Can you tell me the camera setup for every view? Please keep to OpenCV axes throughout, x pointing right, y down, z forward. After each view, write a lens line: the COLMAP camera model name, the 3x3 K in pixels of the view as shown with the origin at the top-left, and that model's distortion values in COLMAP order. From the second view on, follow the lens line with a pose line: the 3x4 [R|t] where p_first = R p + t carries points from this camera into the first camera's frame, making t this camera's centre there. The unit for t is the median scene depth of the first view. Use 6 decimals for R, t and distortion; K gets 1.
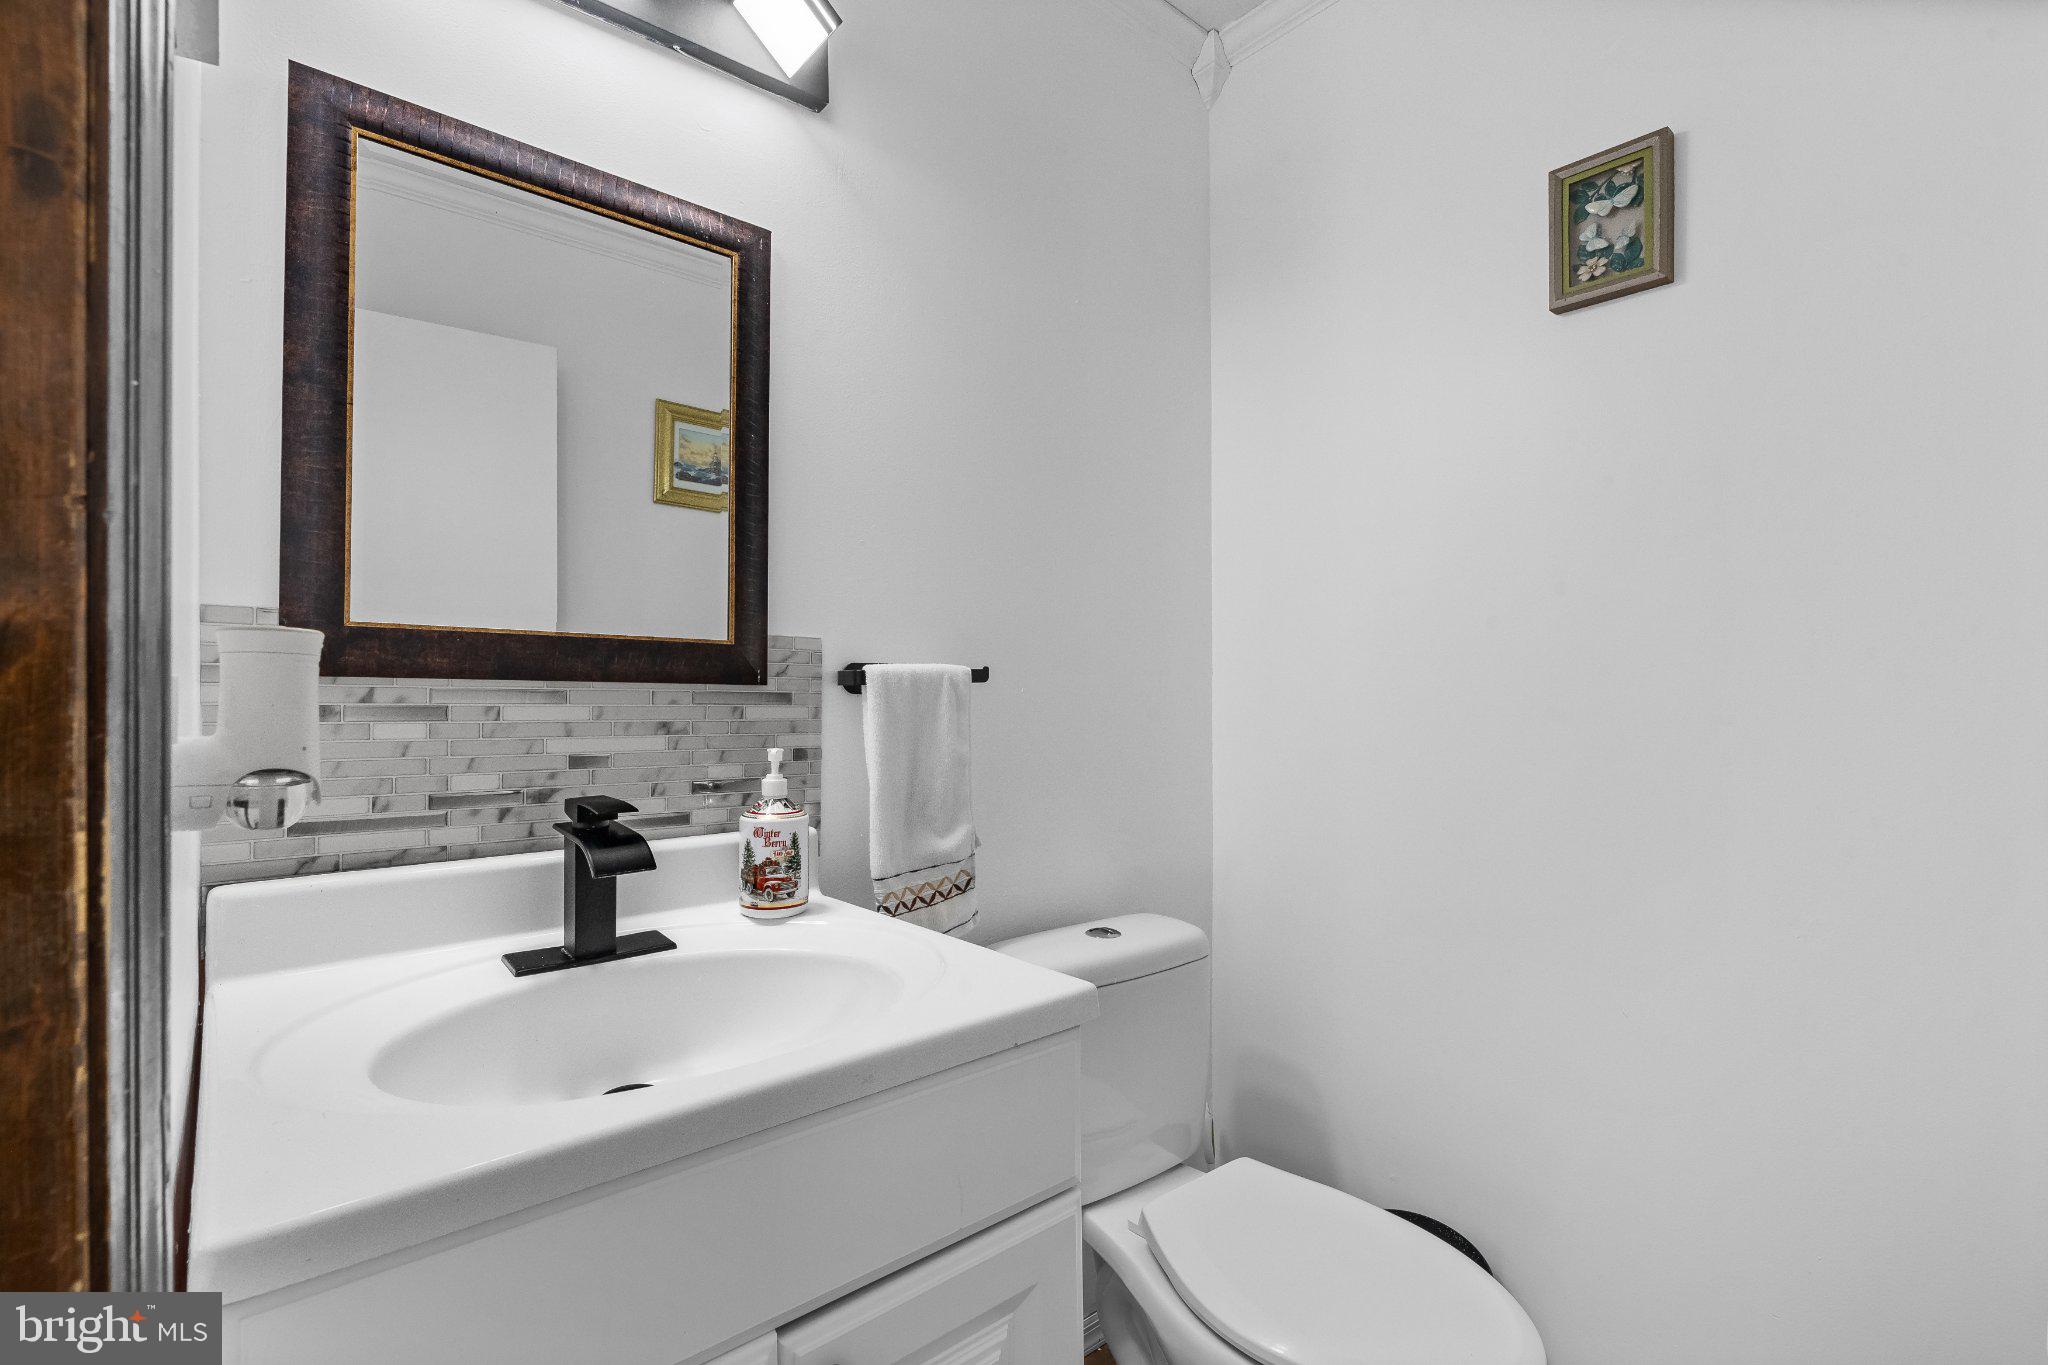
lens RADIAL K [[932.1, 0, 1024.1], [0, 932.1, 687.0], [0, 0, 1]] dist [-0.014528, 0.006127]
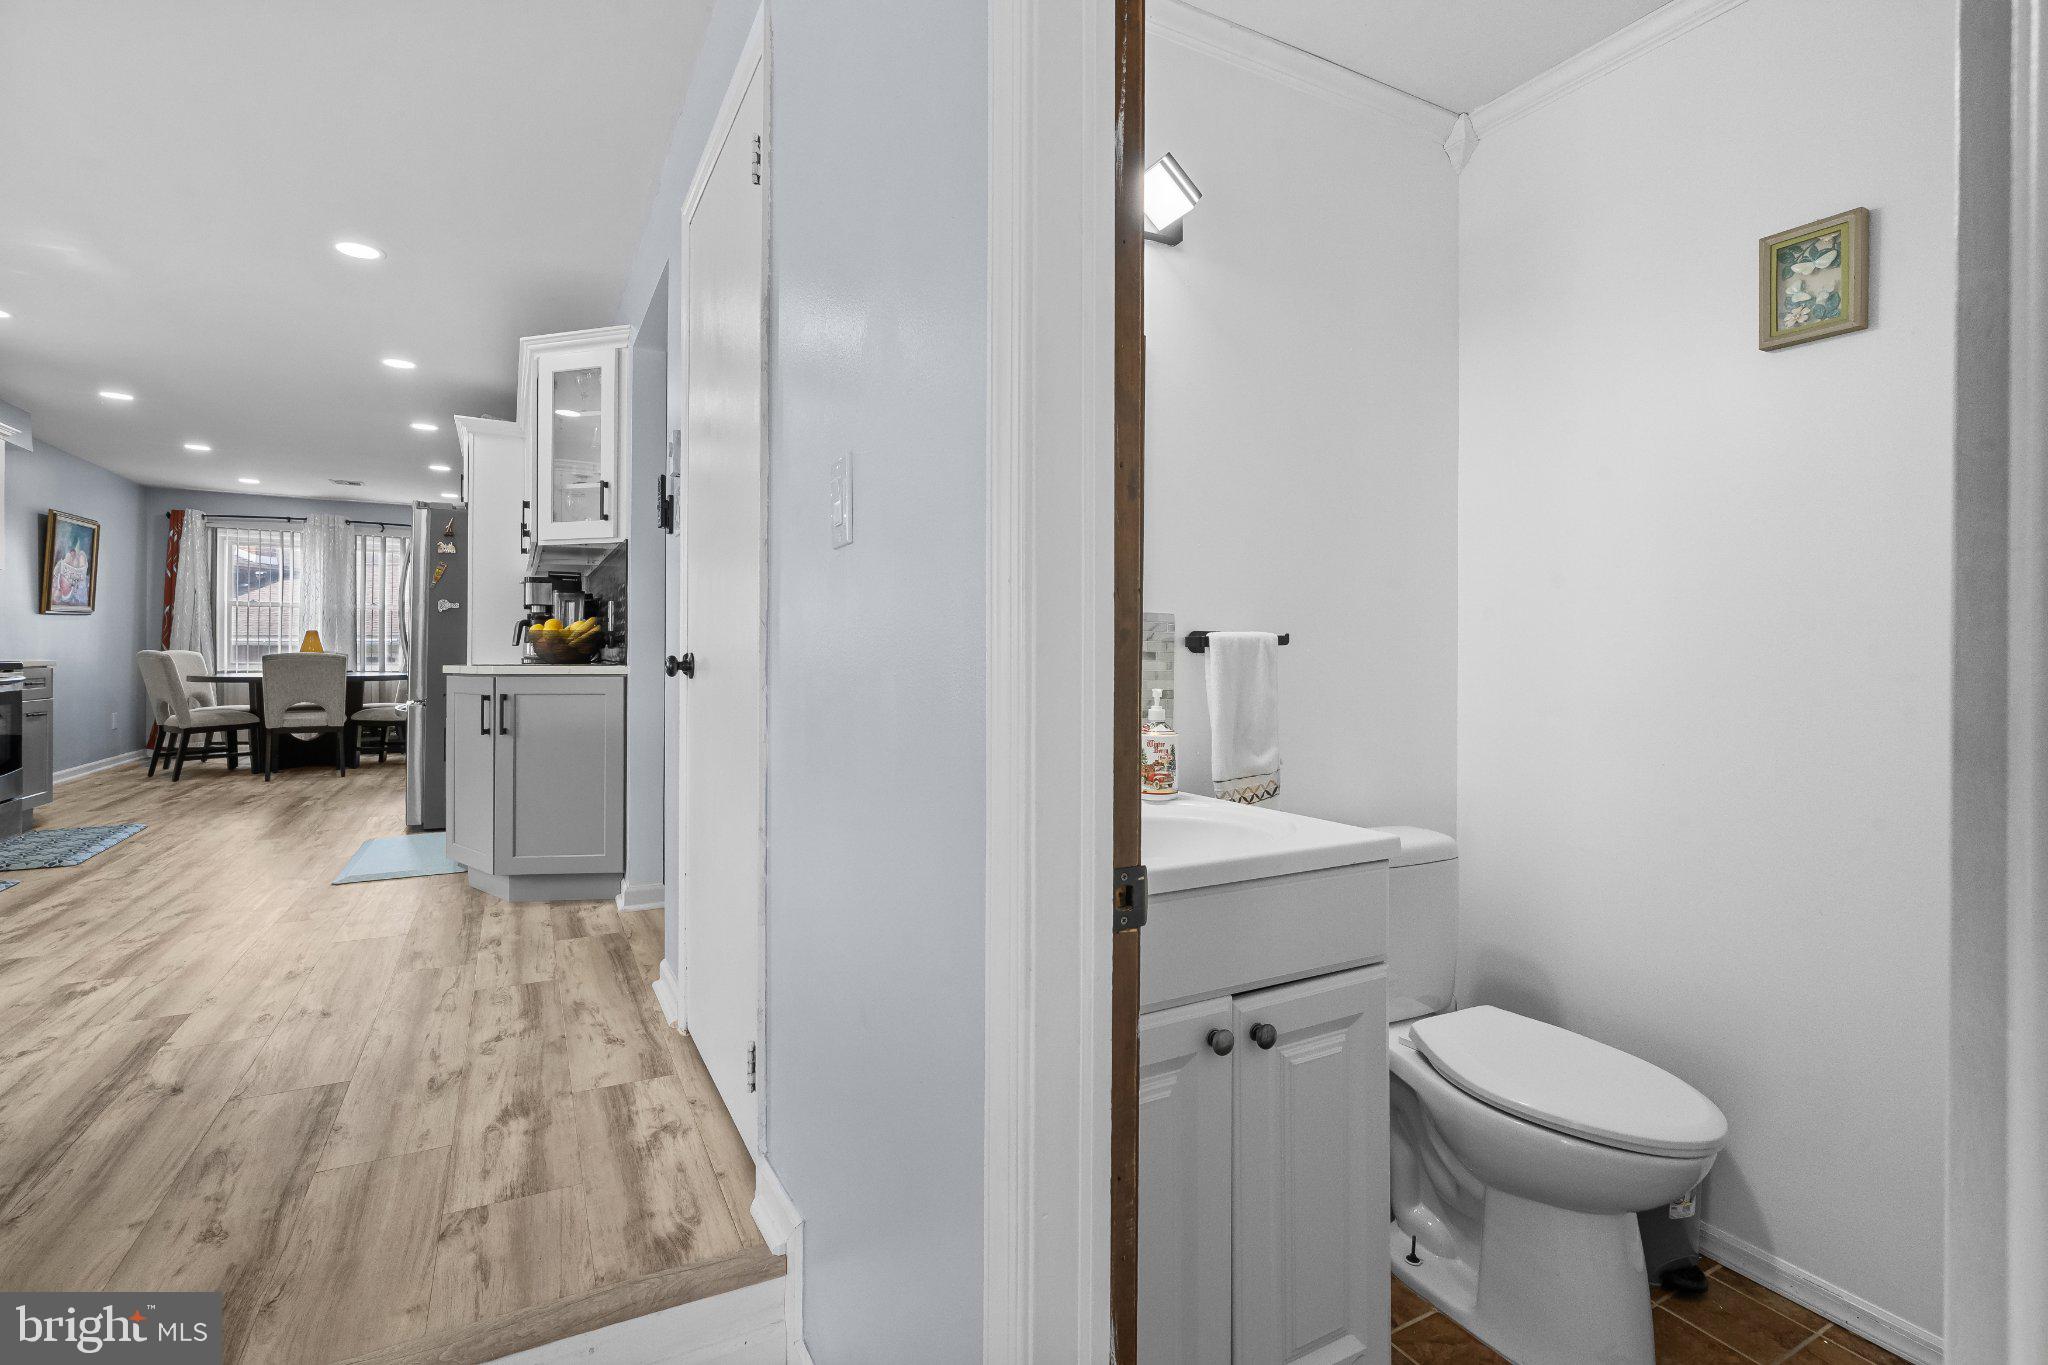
lens RADIAL K [[932.1, 0, 1016.9], [0, 932.1, 653.3], [0, 0, 1]] dist [-0.014528, 0.006127]
pose [[0.976538, 0.005501, -0.215277, -0.145793], [-0.004299, 0.999972, 0.006051, 0.000608], [0.215304, -0.004983, 0.976534, -0.454460]]
